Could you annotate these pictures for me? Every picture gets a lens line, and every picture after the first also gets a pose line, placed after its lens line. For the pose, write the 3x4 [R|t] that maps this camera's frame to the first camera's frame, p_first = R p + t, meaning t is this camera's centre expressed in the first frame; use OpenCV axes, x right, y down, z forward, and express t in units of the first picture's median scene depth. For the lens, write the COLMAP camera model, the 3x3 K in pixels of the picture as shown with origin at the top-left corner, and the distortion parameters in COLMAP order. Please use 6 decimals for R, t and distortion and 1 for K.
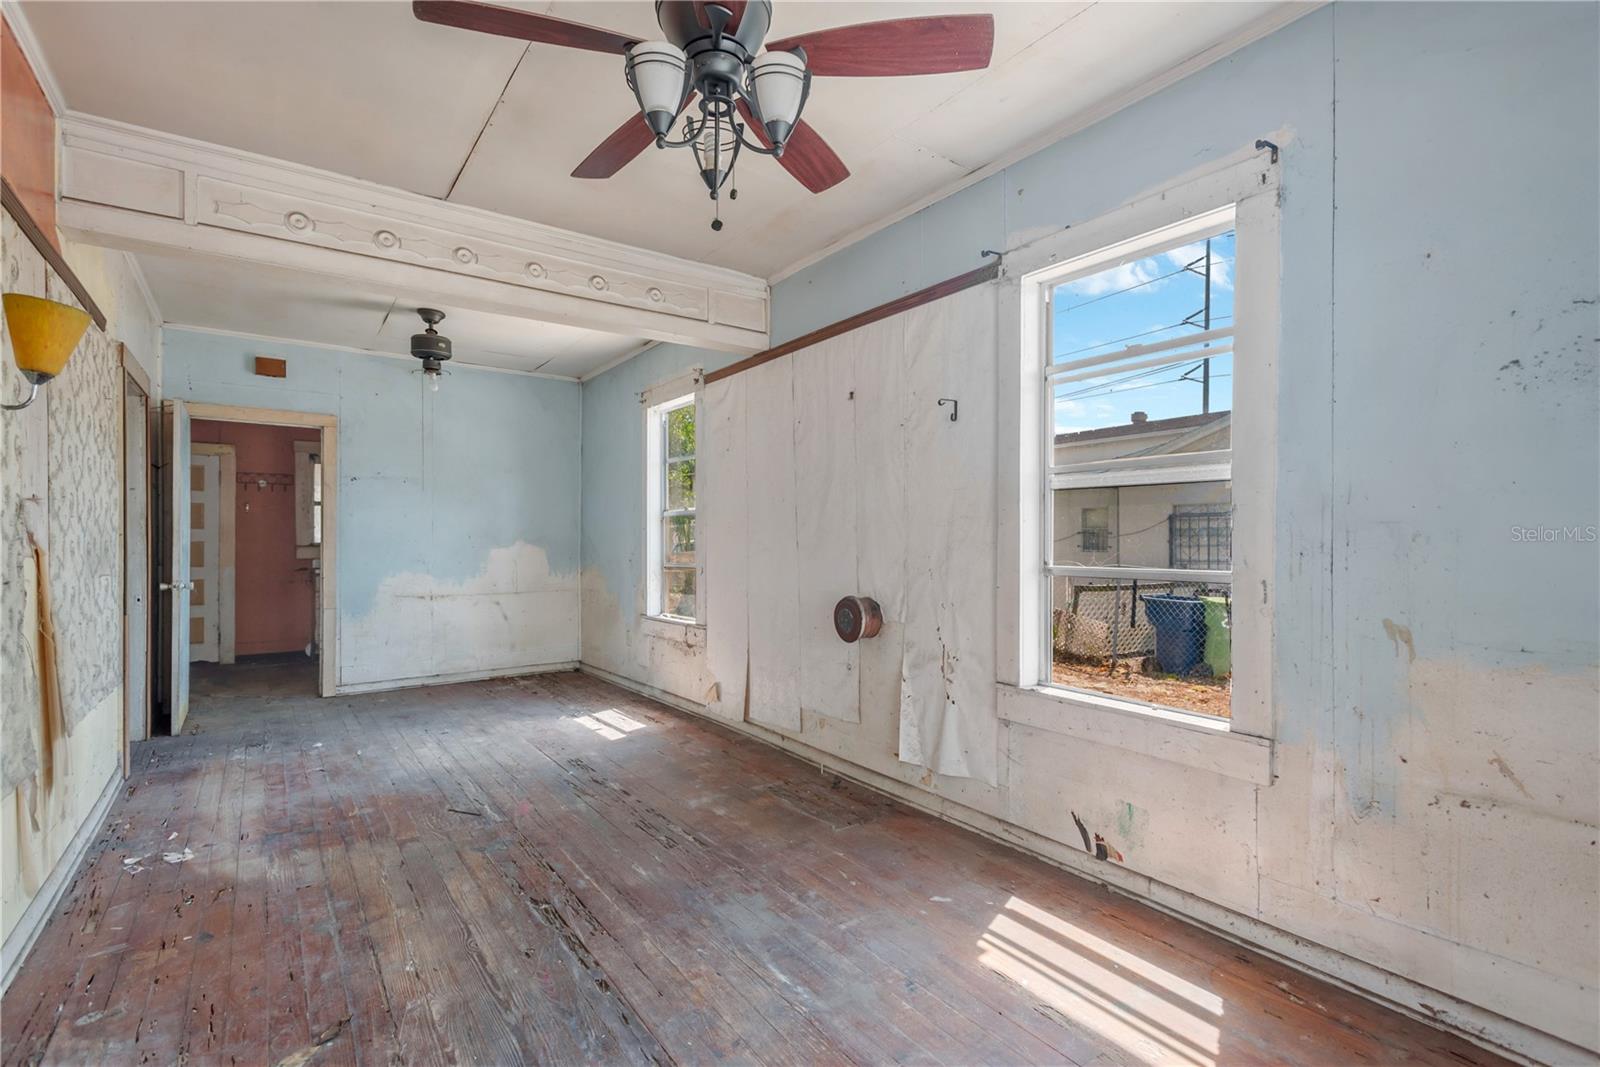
lens RADIAL K [[746.9, 0, 802.1], [0, 746.9, 543.3], [0, 0, 1]] dist [0.016552, -0.005269]
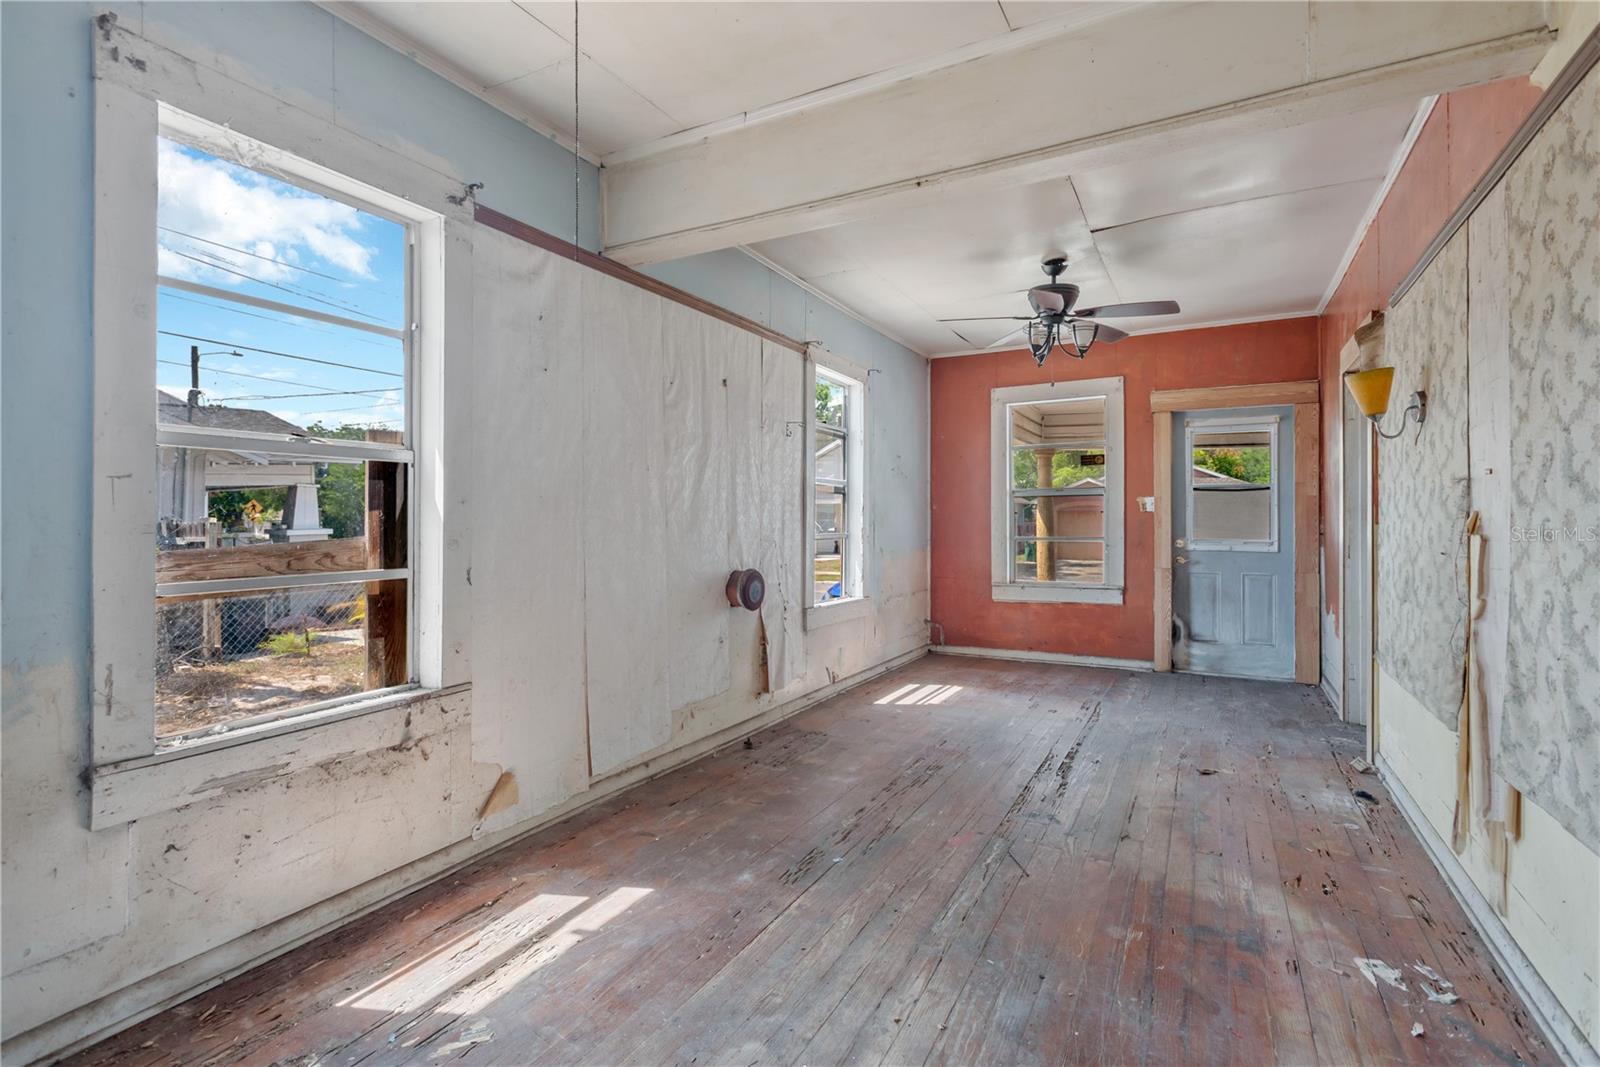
lens RADIAL K [[746.9, 0, 806.4], [0, 746.9, 508.5], [0, 0, 1]] dist [0.016552, -0.005269]
pose [[-0.439581, 0.014983, 0.898078, -1.026440], [0.003032, 0.999880, -0.015197, -0.002627], [-0.898198, -0.003957, -0.439573, 1.491663]]
